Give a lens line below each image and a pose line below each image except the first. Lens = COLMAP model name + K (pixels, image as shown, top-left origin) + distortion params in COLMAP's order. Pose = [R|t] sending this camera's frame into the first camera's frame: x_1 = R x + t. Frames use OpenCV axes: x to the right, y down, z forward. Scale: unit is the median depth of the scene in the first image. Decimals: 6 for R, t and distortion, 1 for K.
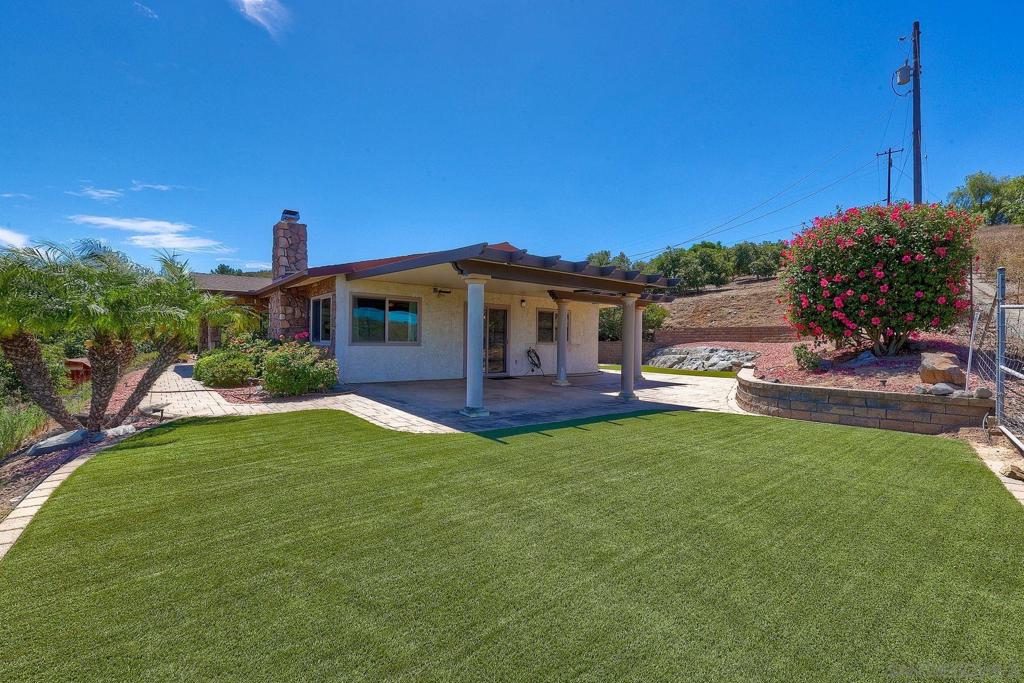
lens RADIAL K [[447.1, 0, 513.4], [0, 447.1, 344.7], [0, 0, 1]] dist [-0.008206, 0.000022]
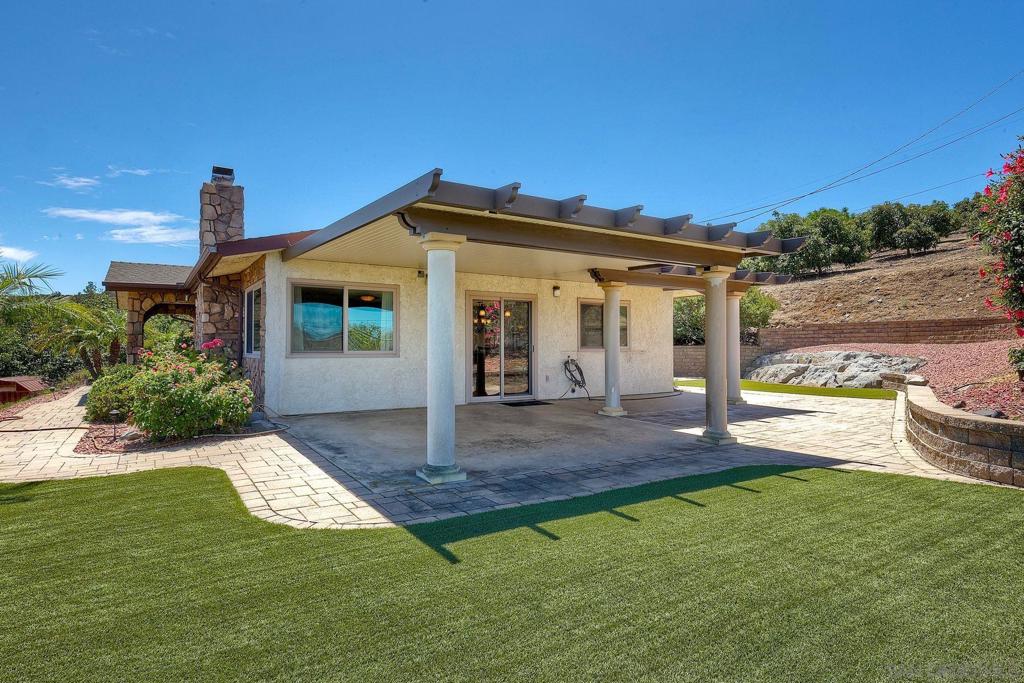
lens RADIAL K [[561.3, 0, 512.4], [0, 561.3, 336.6], [0, 0, 1]] dist [-0.004377, -0.002891]
pose [[0.994338, -0.017345, -0.104842, 0.049903], [0.014443, 0.999493, -0.028379, -0.001740], [0.105281, 0.026704, 0.994084, 0.172868]]
